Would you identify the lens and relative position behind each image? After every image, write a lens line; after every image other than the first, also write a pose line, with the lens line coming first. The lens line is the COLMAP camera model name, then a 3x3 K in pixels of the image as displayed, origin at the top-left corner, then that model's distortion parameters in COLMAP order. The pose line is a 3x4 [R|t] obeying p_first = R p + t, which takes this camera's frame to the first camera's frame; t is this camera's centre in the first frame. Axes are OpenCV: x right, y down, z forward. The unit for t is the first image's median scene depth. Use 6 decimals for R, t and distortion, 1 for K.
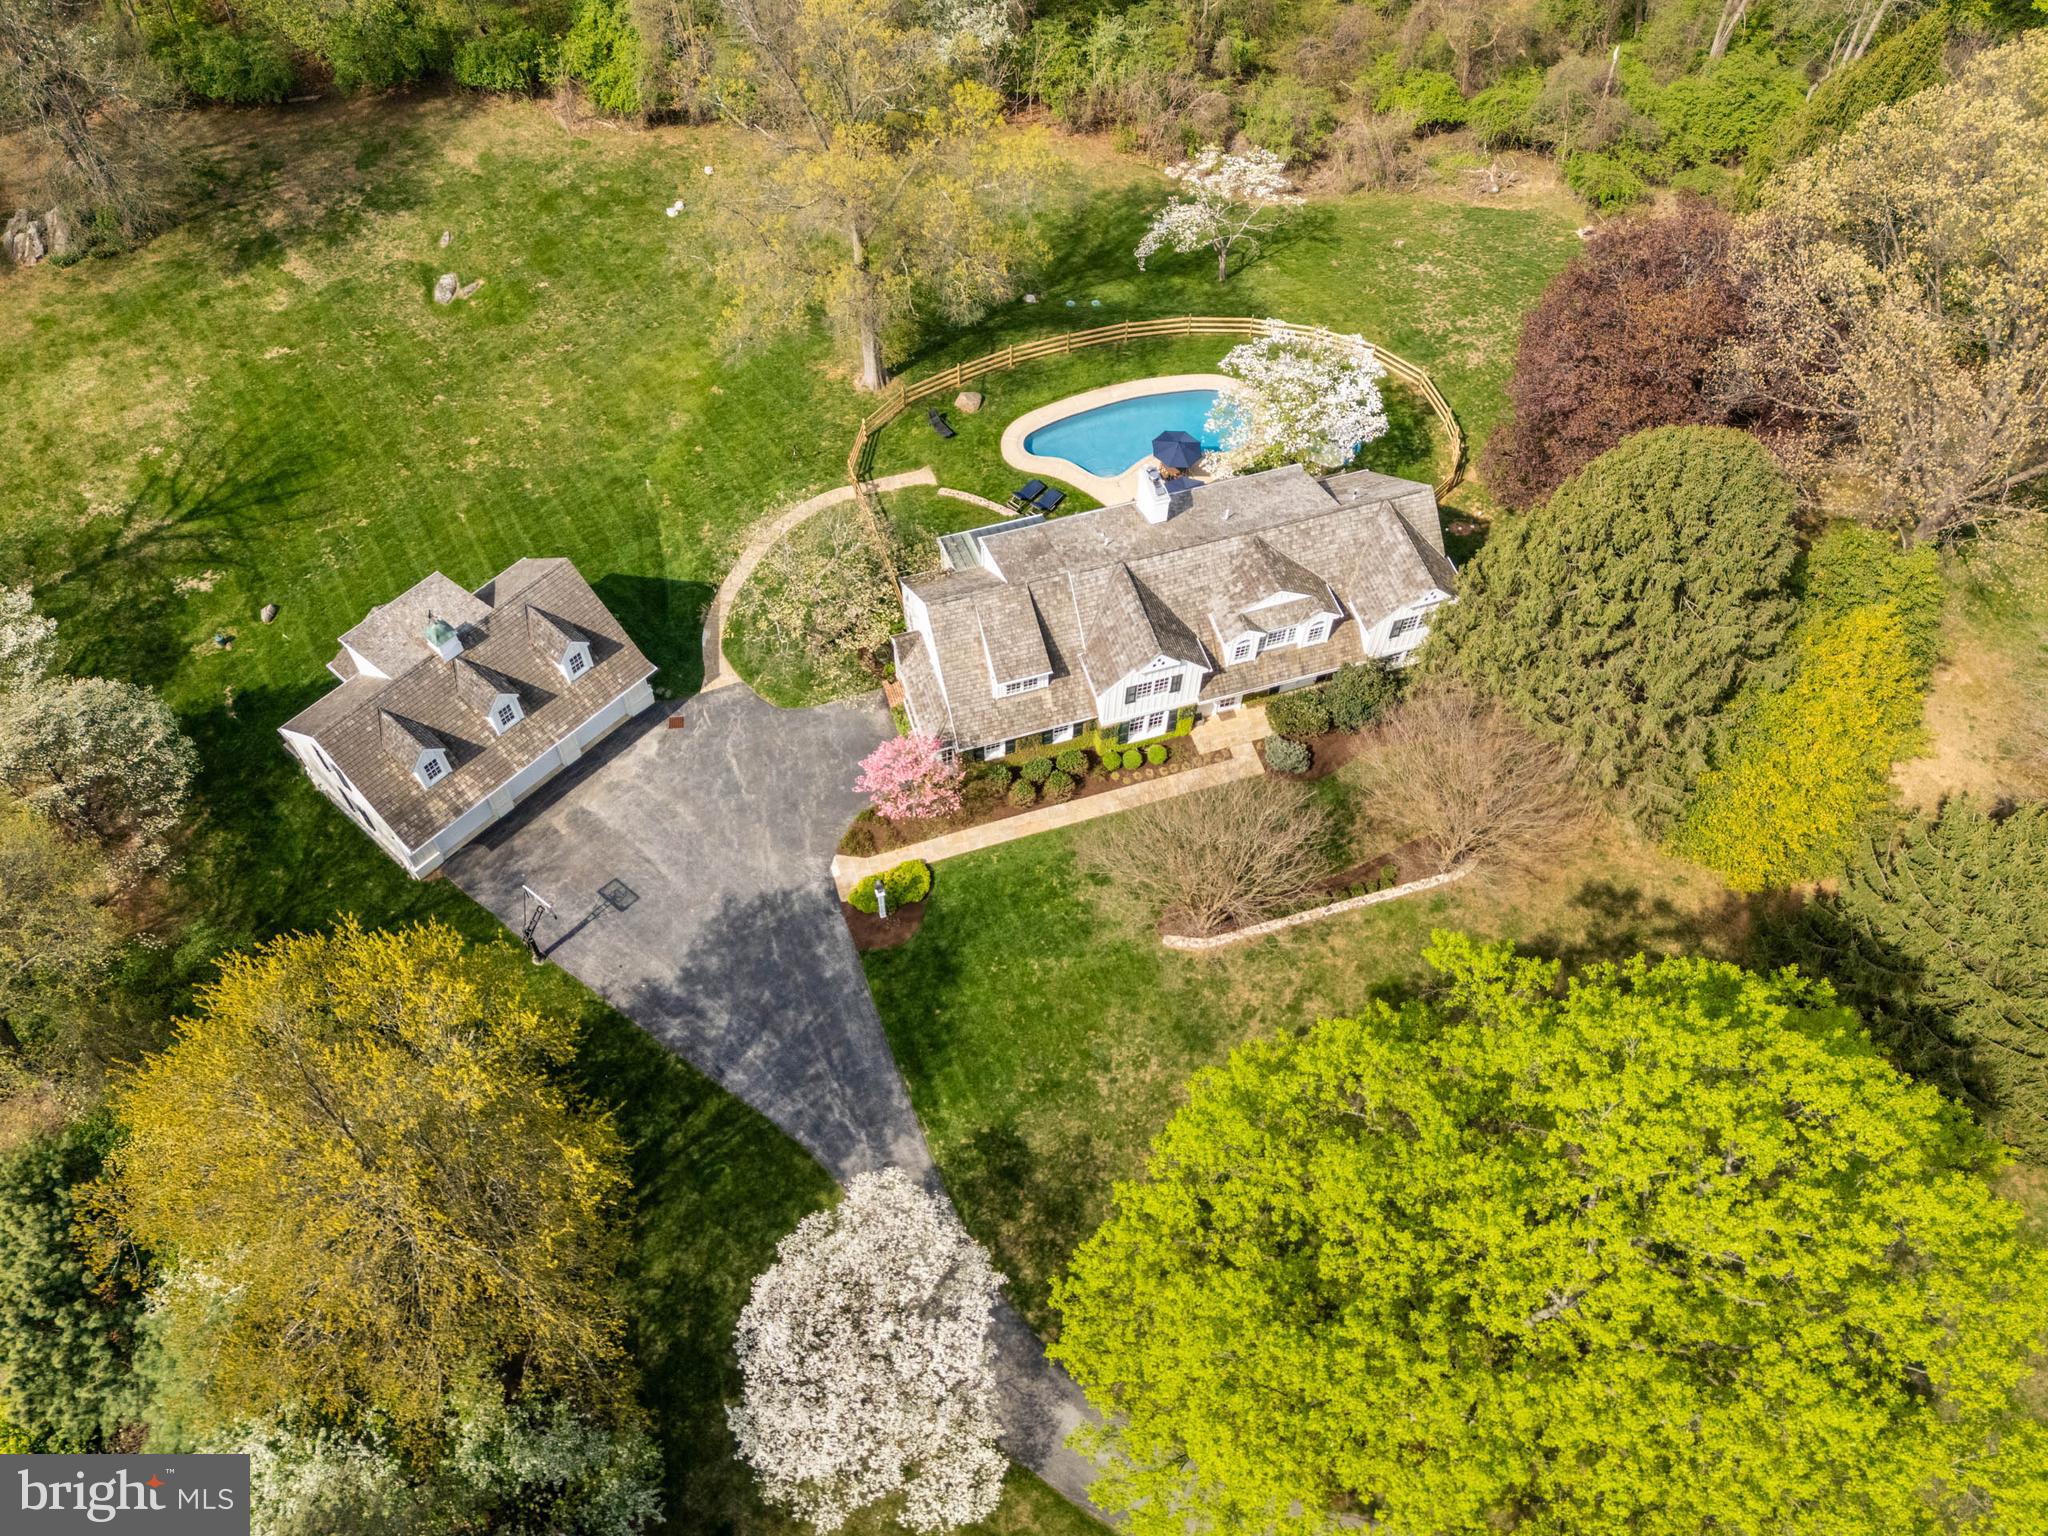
lens RADIAL K [[1546.7, 0, 1037.5], [0, 1546.7, 756.2], [0, 0, 1]] dist [0.058162, -0.019176]
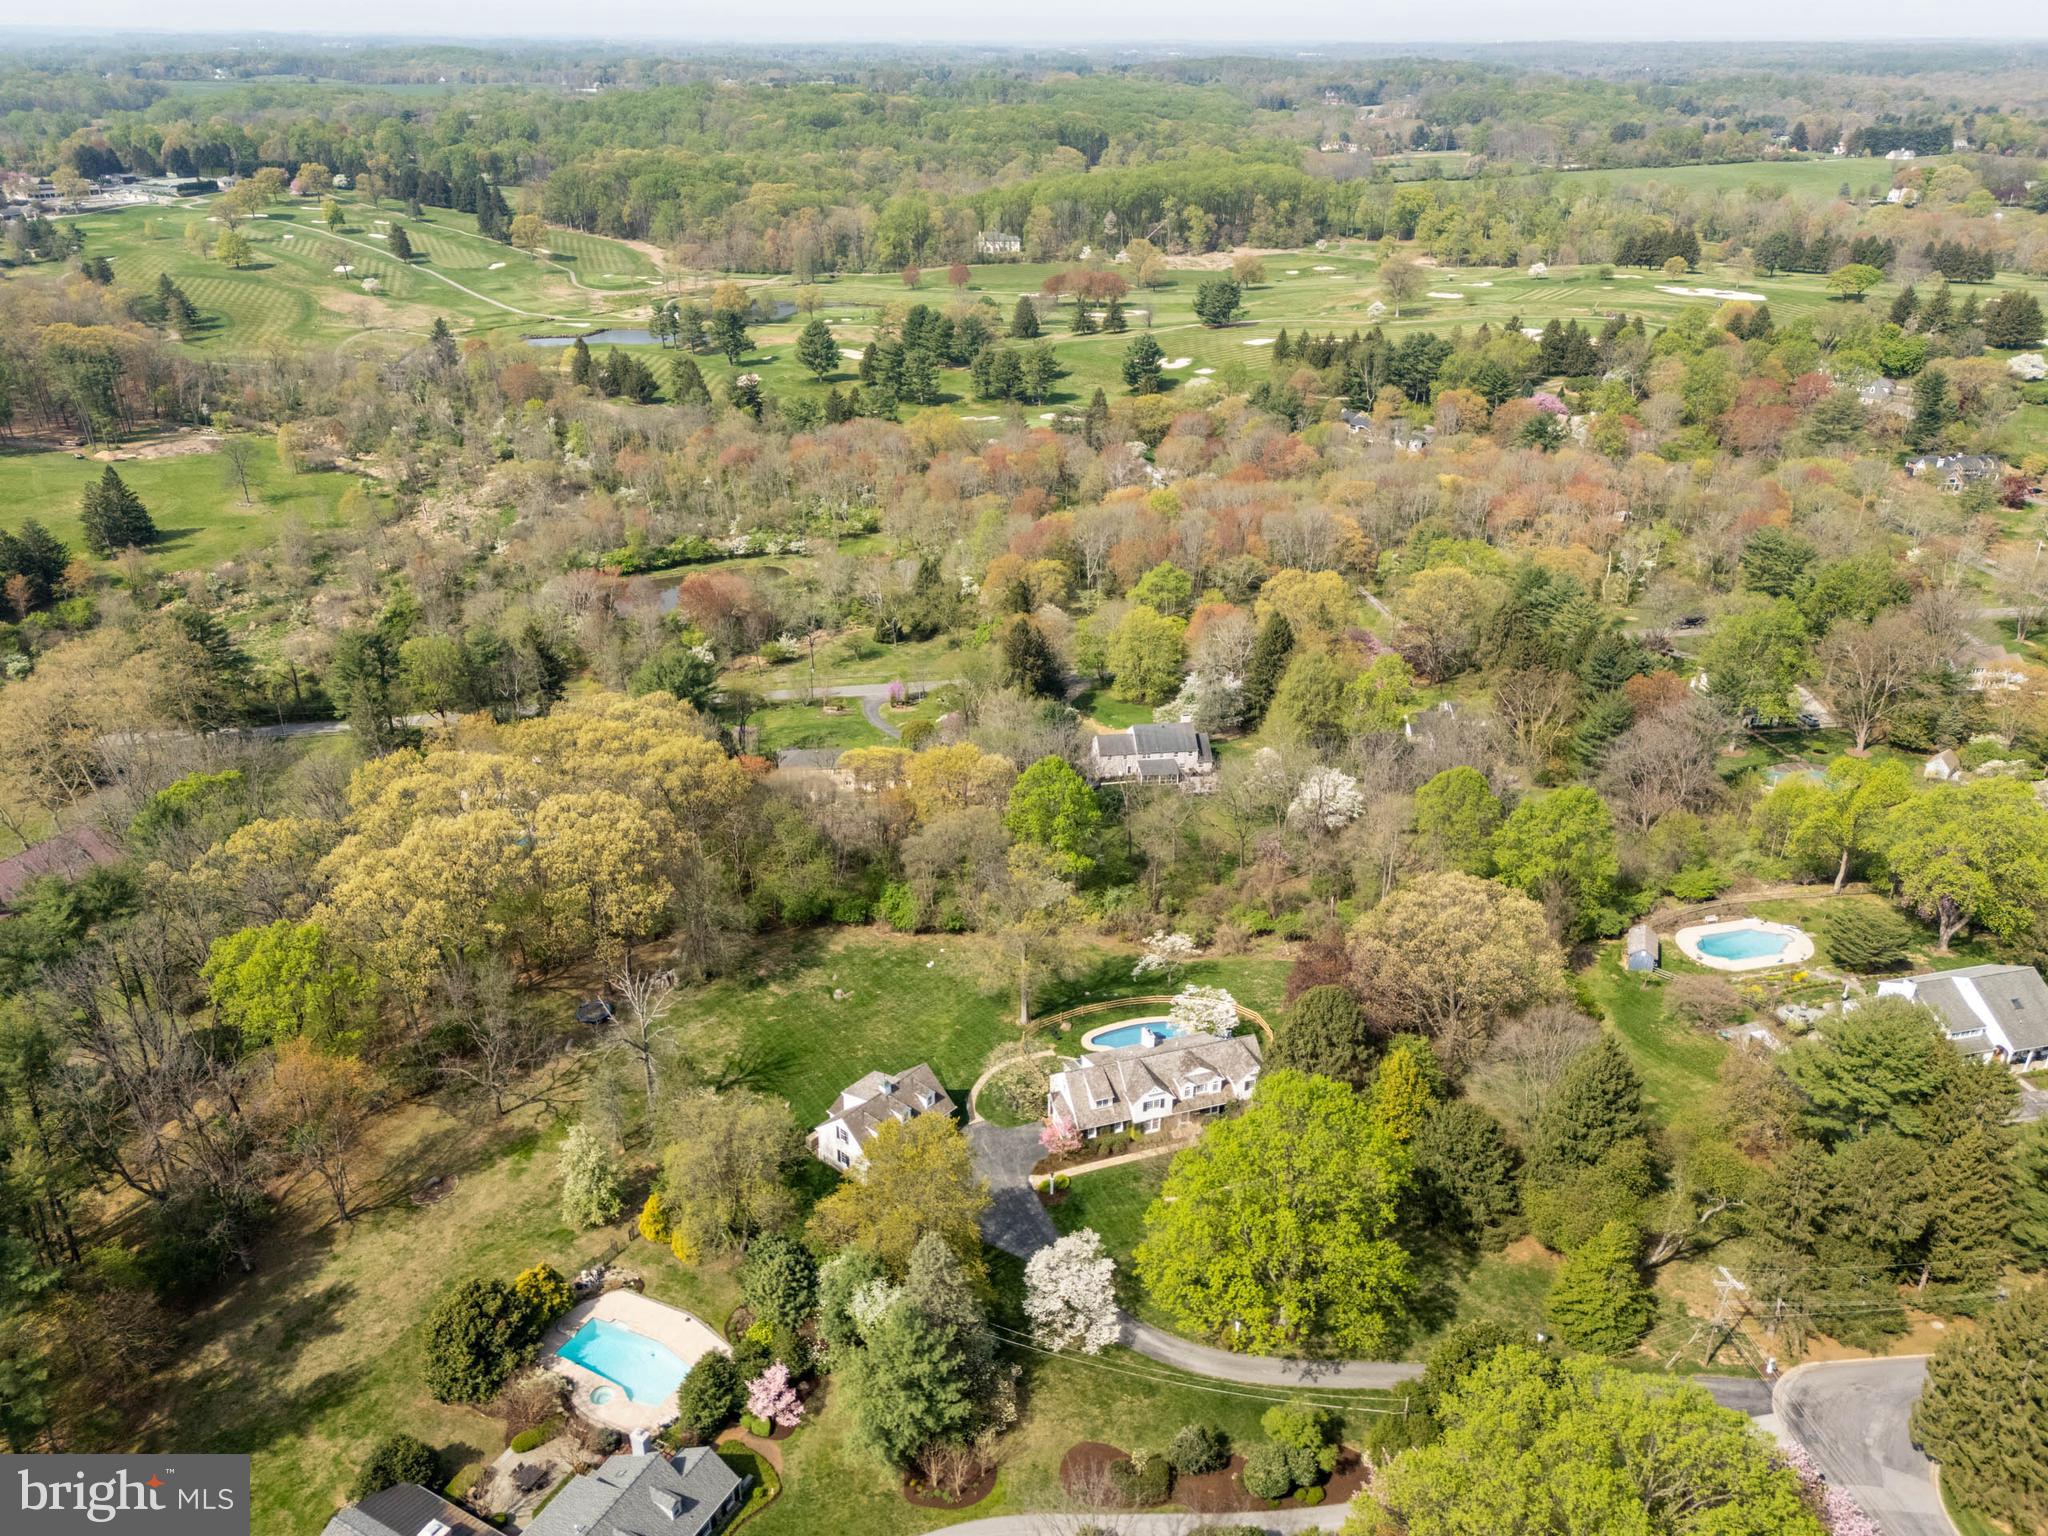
lens RADIAL K [[1546.7, 0, 1029.1], [0, 1546.7, 772.2], [0, 0, 1]] dist [0.058162, -0.019176]
pose [[0.999607, -0.018374, 0.021165, -0.145881], [0.026819, 0.846422, -0.531837, 0.707339], [-0.008143, 0.532195, 0.846582, -1.221345]]
